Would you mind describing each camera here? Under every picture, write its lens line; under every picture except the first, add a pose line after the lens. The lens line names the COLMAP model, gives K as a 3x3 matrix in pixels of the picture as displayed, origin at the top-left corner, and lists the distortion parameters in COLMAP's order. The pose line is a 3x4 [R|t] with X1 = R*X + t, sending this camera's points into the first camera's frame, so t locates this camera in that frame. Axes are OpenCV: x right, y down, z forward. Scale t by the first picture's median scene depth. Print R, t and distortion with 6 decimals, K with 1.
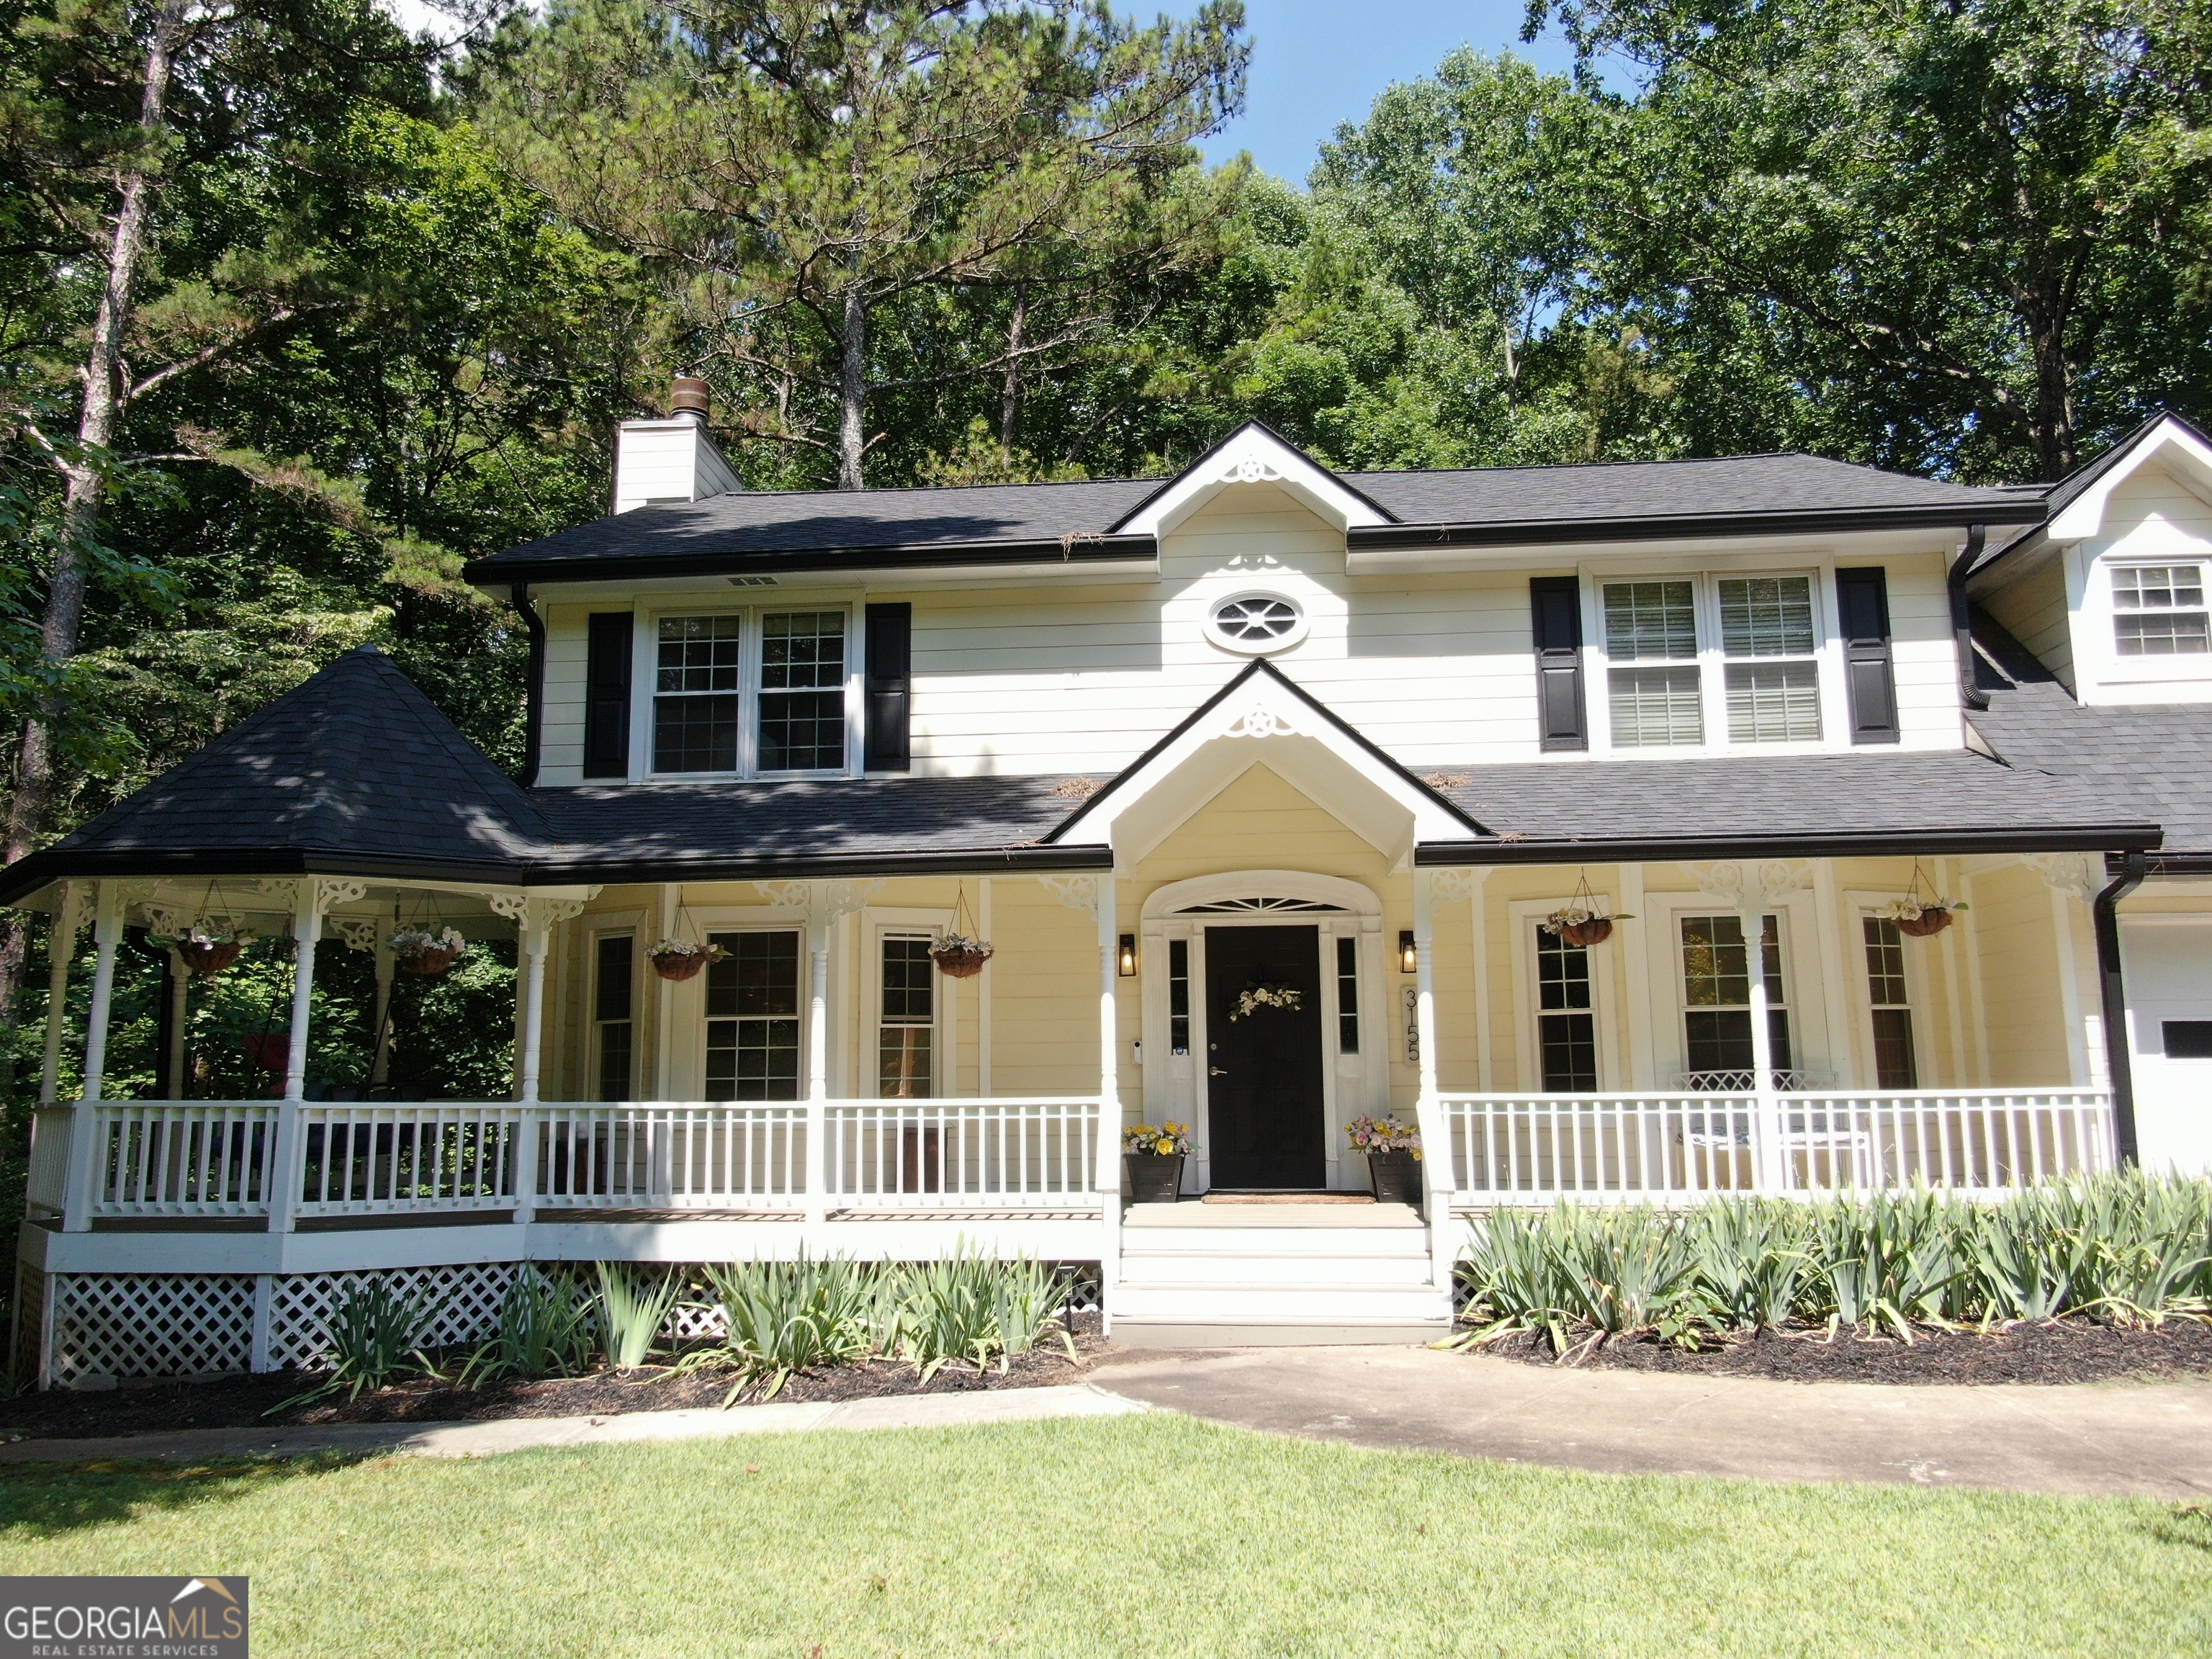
lens RADIAL K [[1590.2, 0, 1105.4], [0, 1590.2, 833.4], [0, 0, 1]] dist [-0.022463, 0.015507]
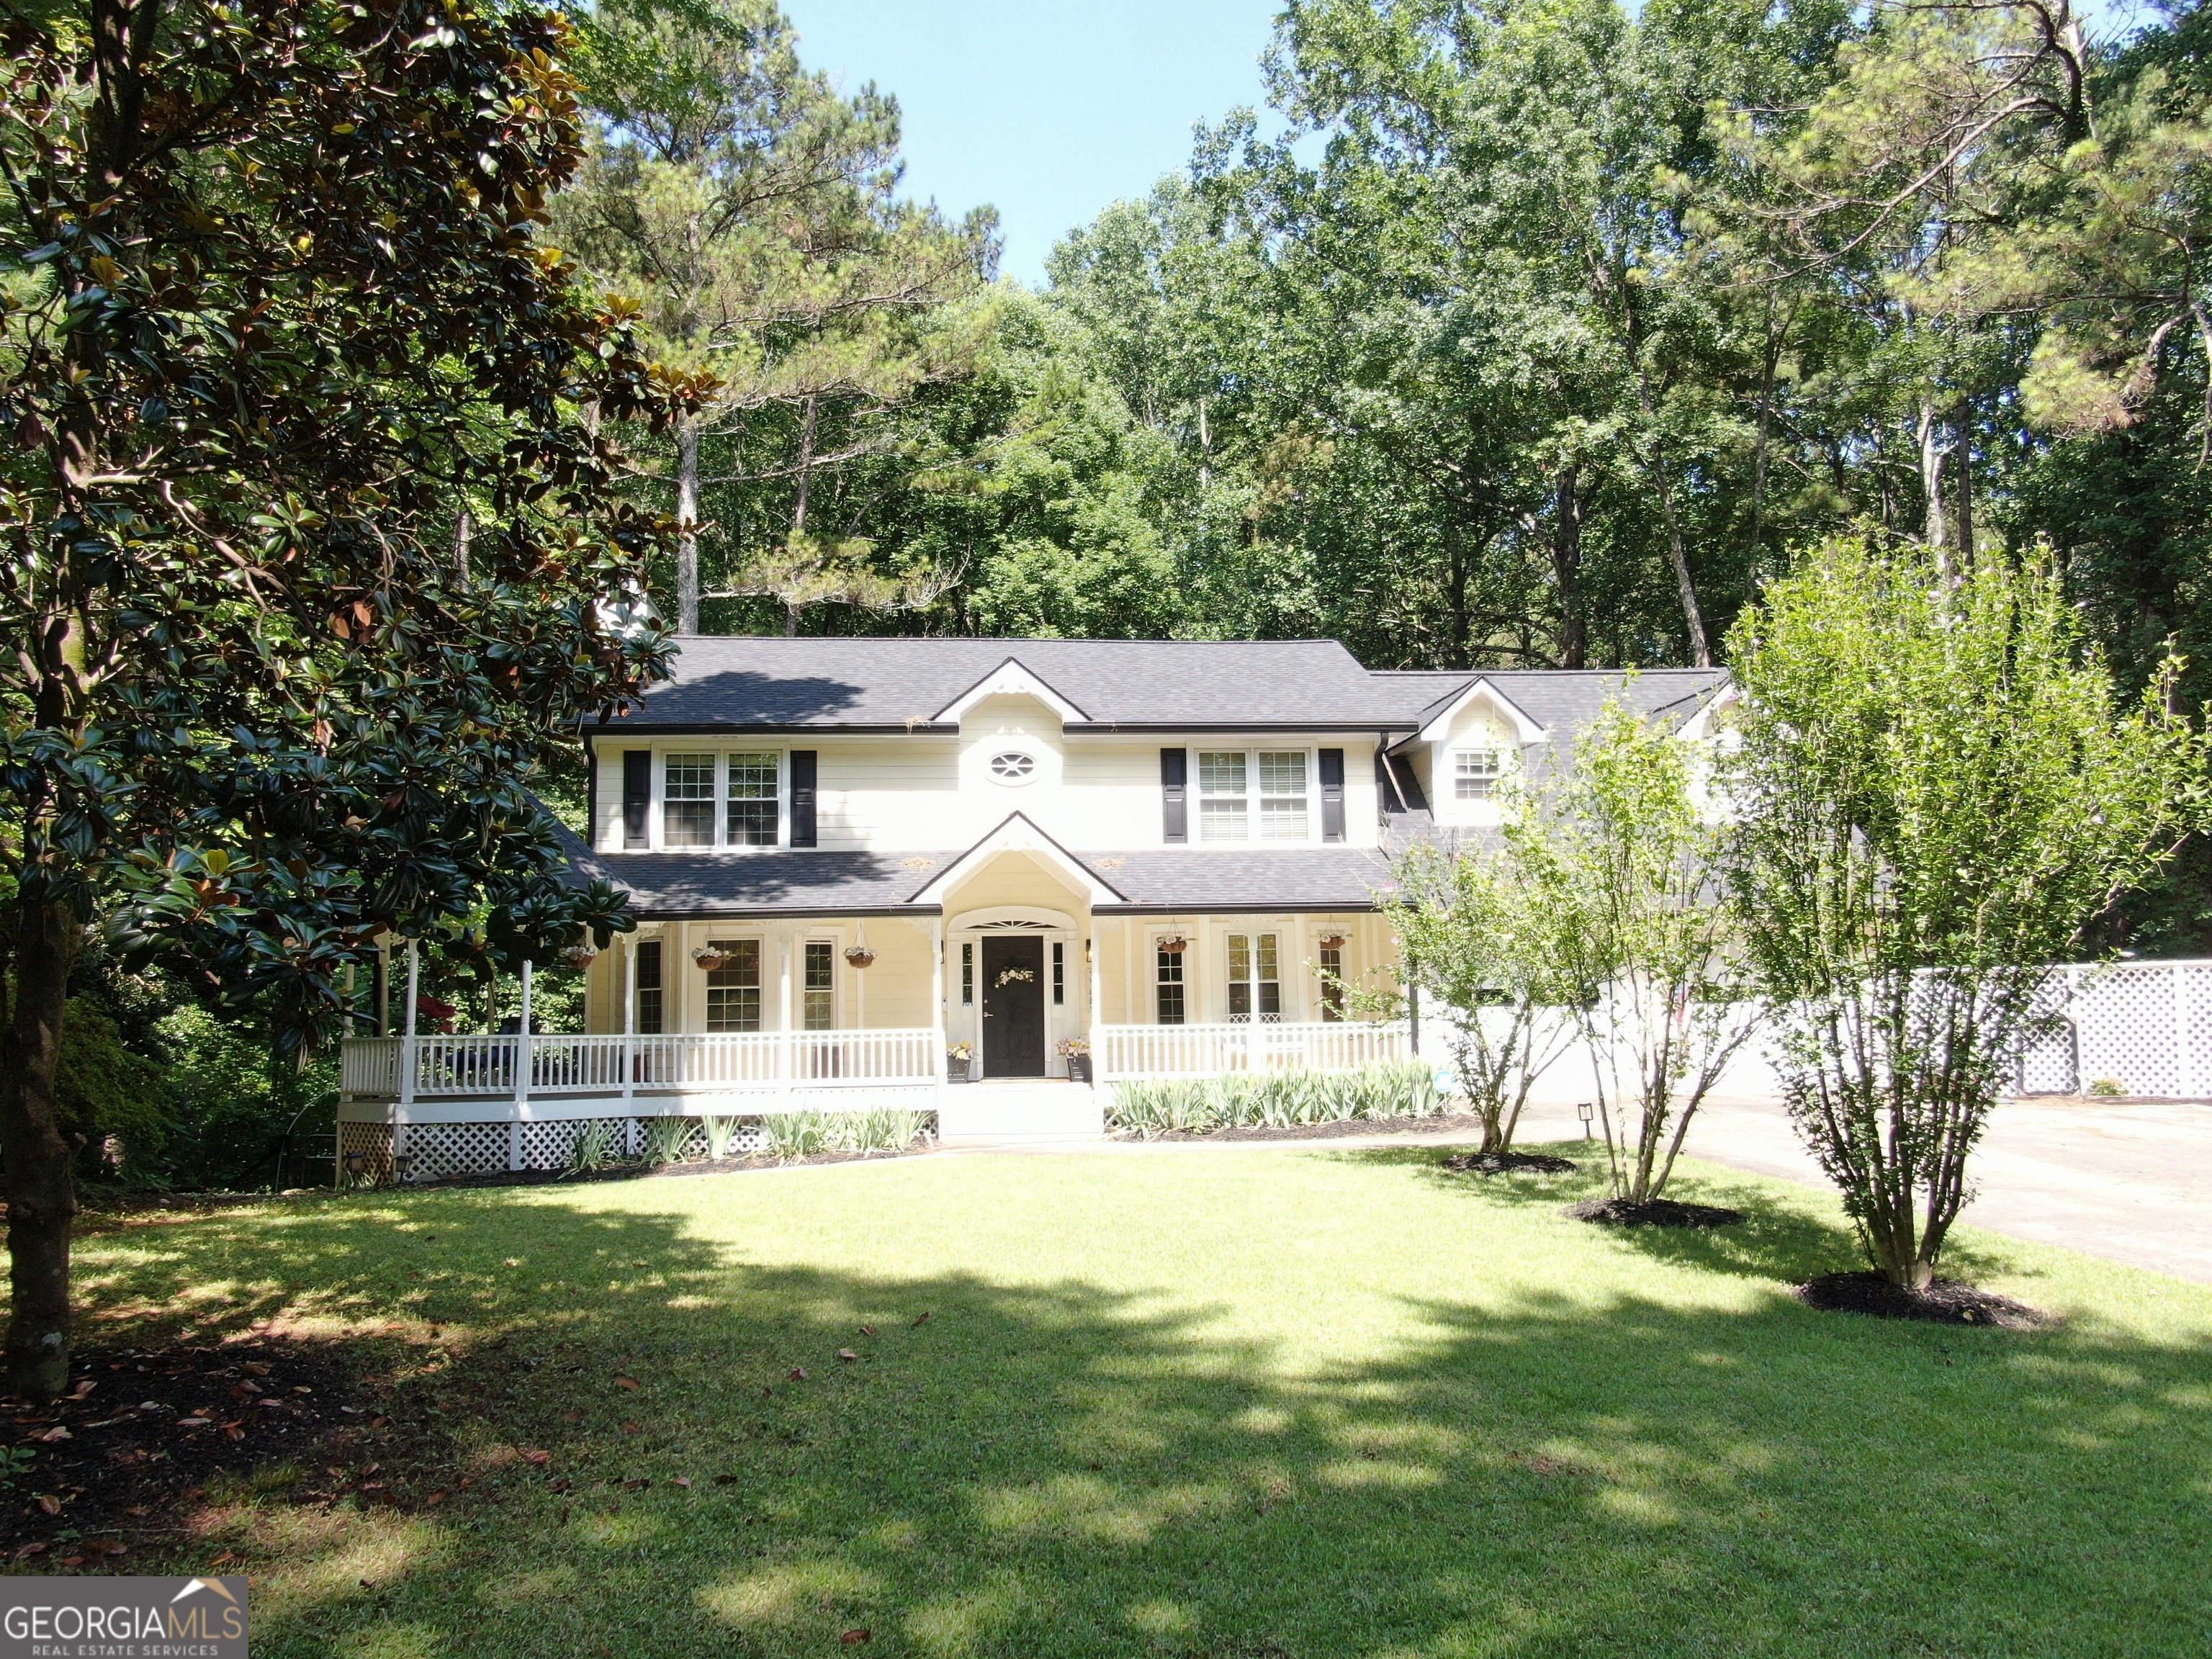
lens RADIAL K [[1617.3, 0, 1111.7], [0, 1617.3, 836.9], [0, 0, 1]] dist [-0.013001, -0.001387]
pose [[0.984159, 0.012026, 0.176877, -0.124523], [-0.020121, 0.998827, 0.044048, -0.144639], [-0.176140, -0.046909, 0.983247, -0.877071]]
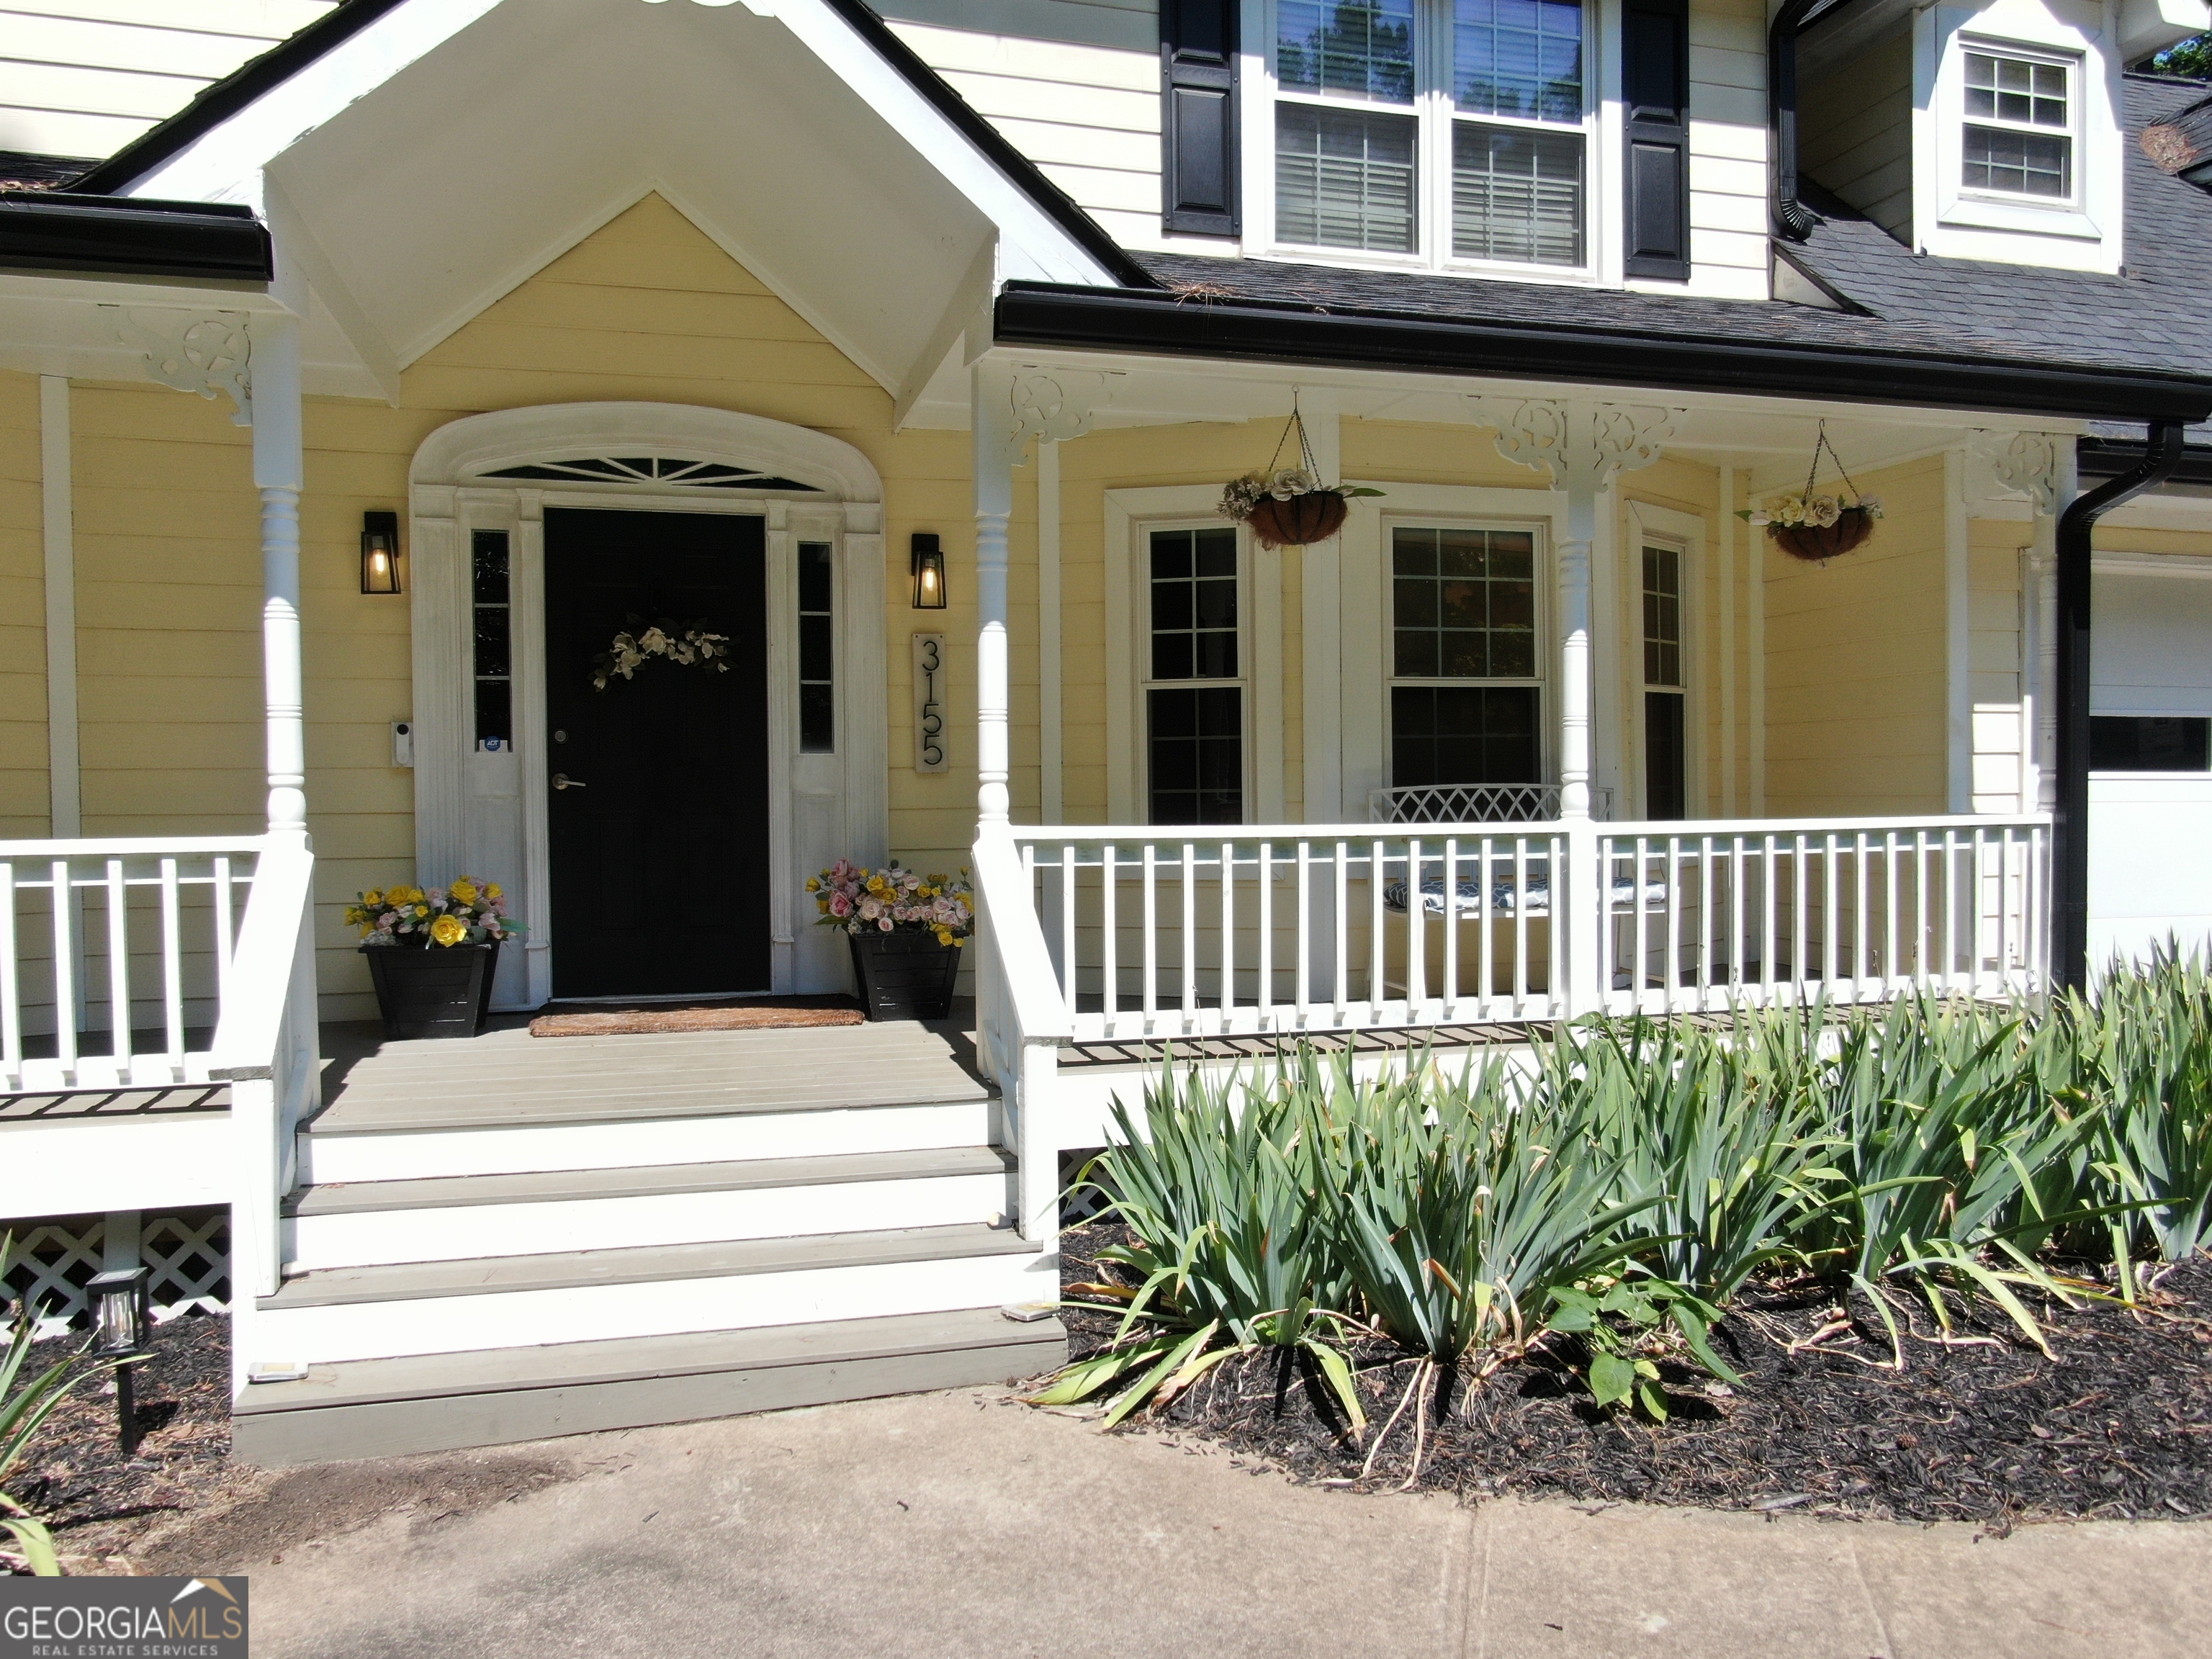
lens RADIAL K [[1590.2, 0, 1086.4], [0, 1590.2, 821.0], [0, 0, 1]] dist [-0.022463, 0.015507]
pose [[0.938035, -0.003575, 0.346522, 0.050134], [-0.054031, 0.986209, 0.156437, 0.070988], [-0.342302, -0.165466, 0.924906, 0.454324]]
